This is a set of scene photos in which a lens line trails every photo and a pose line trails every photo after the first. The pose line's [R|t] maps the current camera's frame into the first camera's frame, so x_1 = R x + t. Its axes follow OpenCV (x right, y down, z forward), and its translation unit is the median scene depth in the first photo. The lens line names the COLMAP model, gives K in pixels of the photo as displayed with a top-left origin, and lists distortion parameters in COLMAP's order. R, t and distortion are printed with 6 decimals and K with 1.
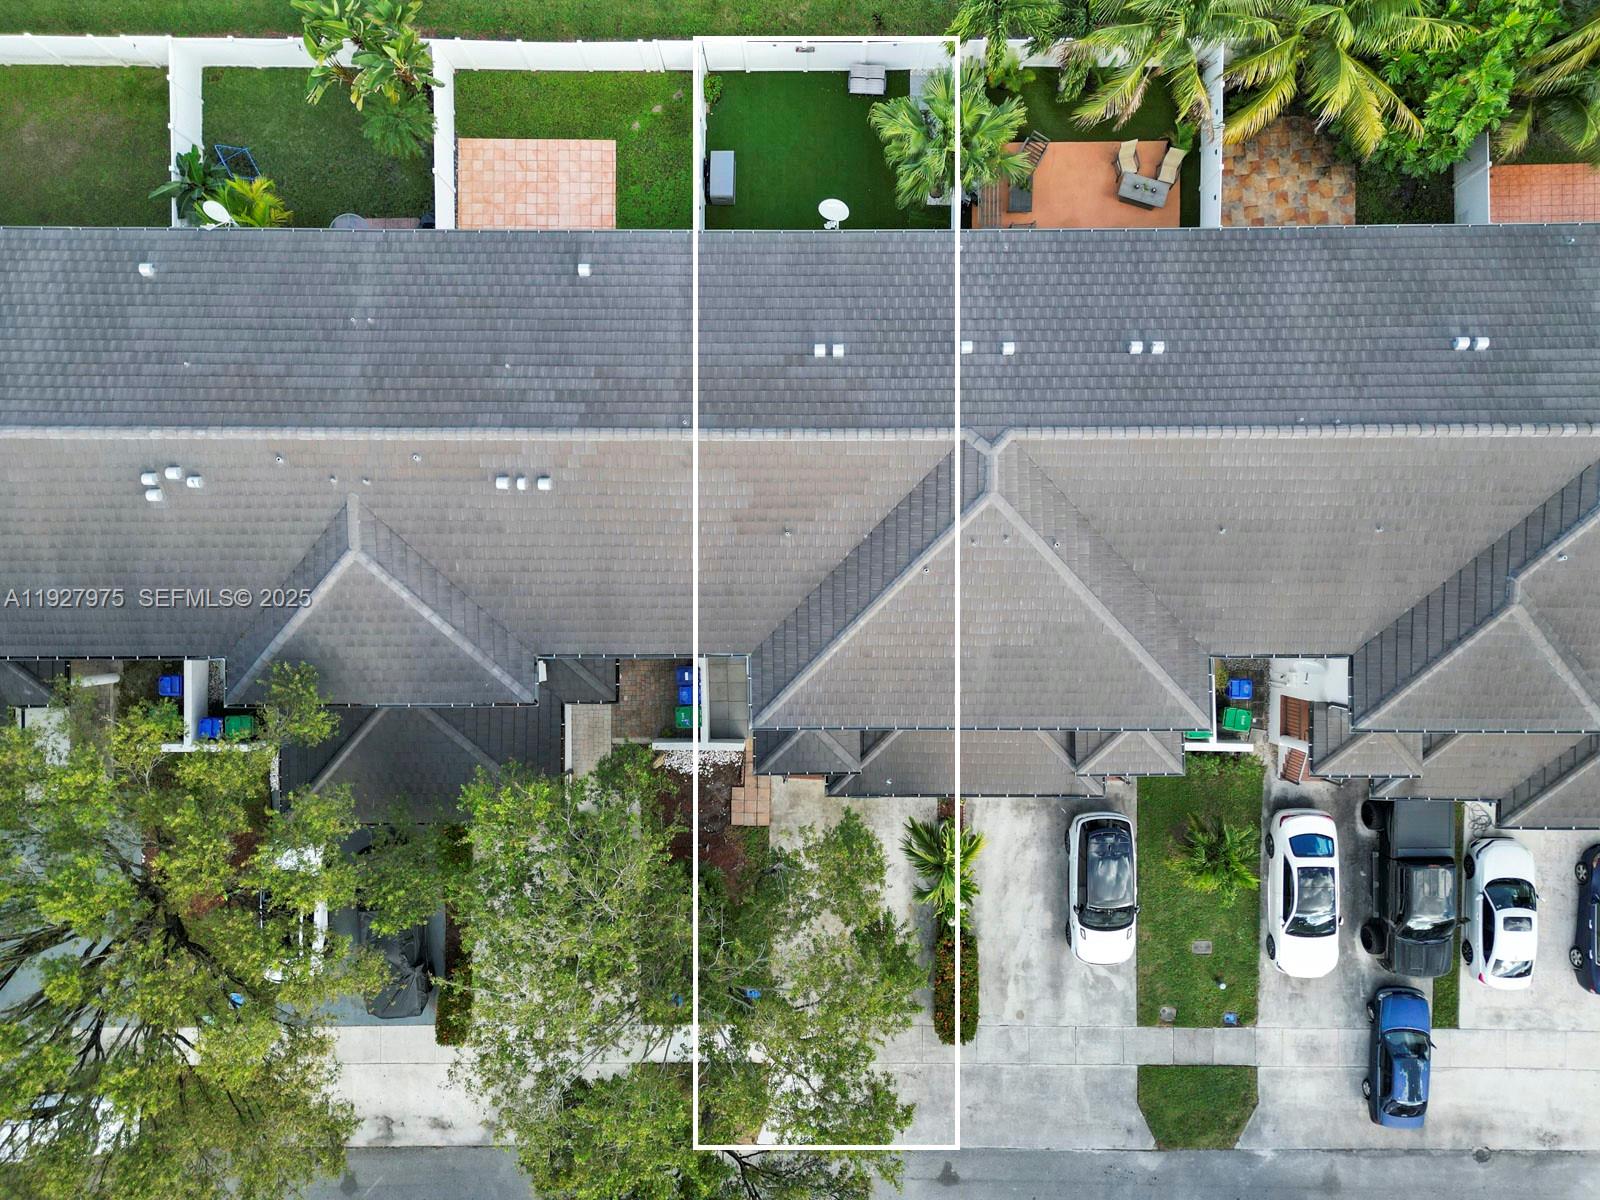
lens RADIAL K [[1114.9, 0, 800.0], [0, 1114.9, 600.0], [0, 0, 1]] dist [0.073481, -0.054584]
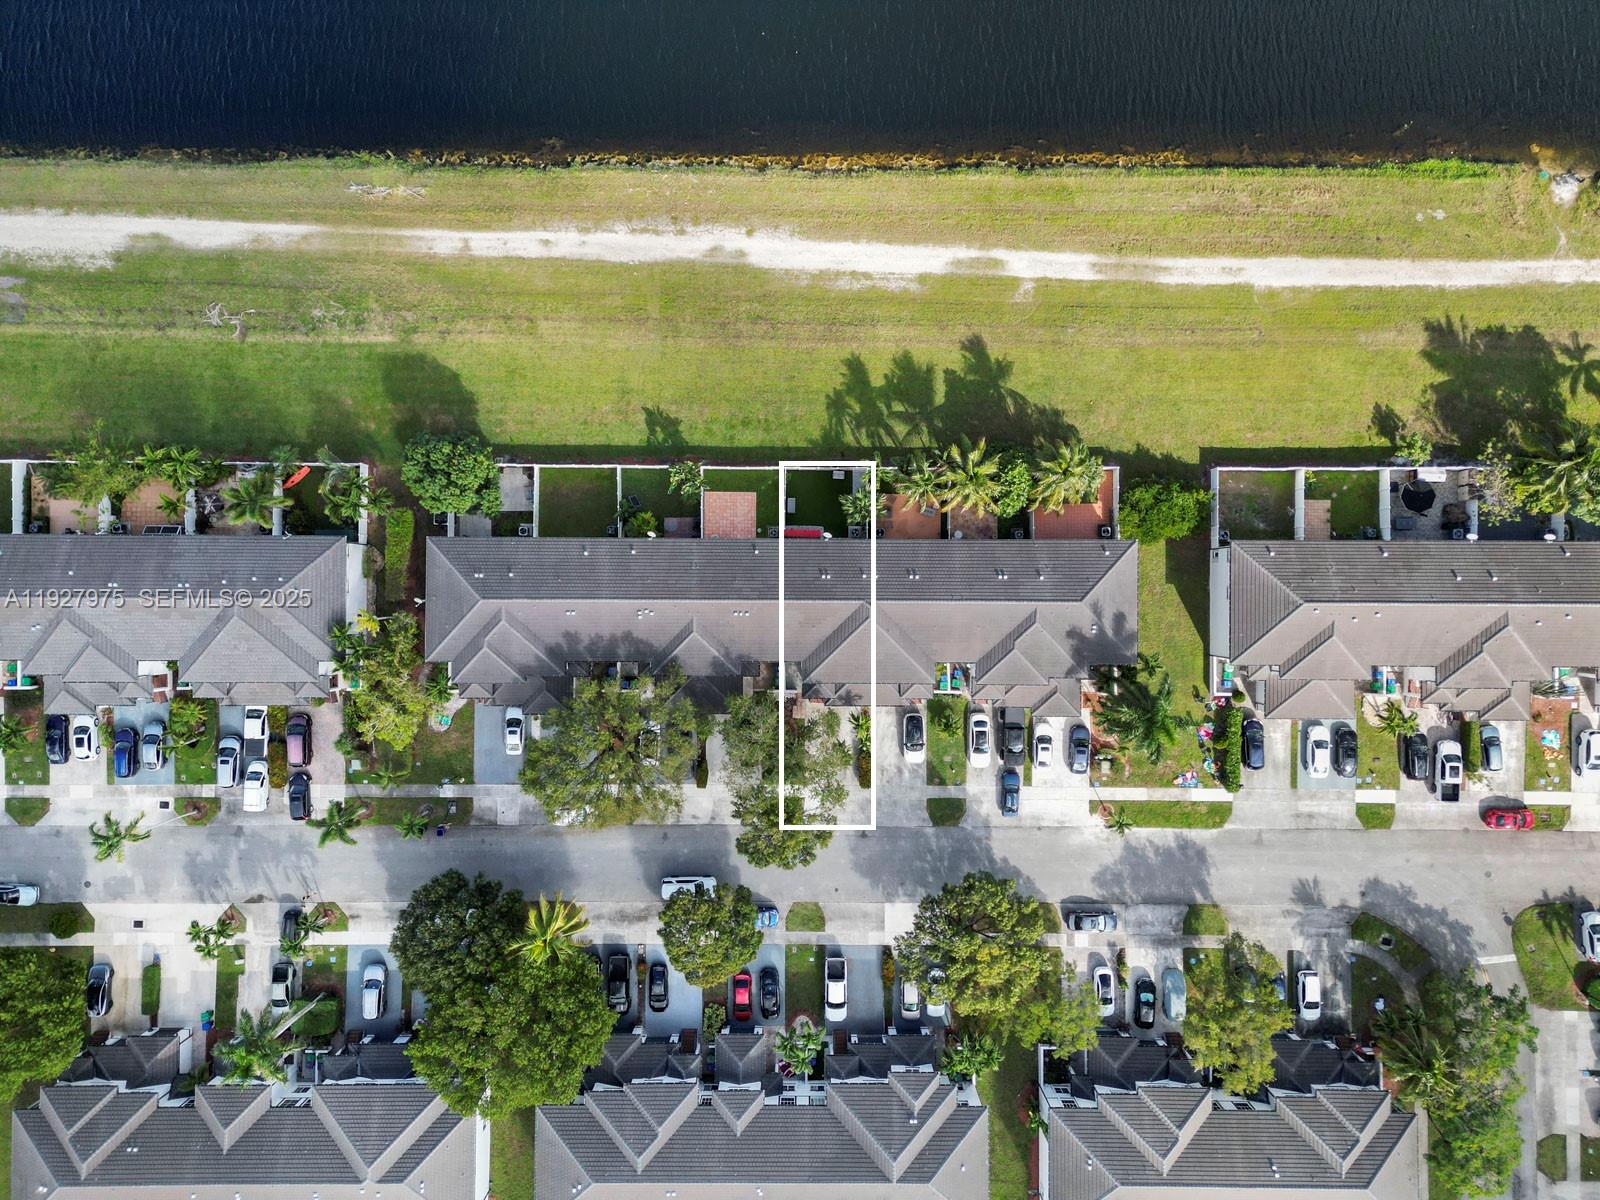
lens RADIAL K [[1114.9, 0, 800.0], [0, 1114.9, 600.0], [0, 0, 1]] dist [0.073481, -0.054584]
pose [[0.999938, 0.005824, 0.009510, -0.072894], [-0.005828, 0.999983, 0.000297, -0.119864], [-0.009508, -0.000353, 0.999955, -2.041395]]
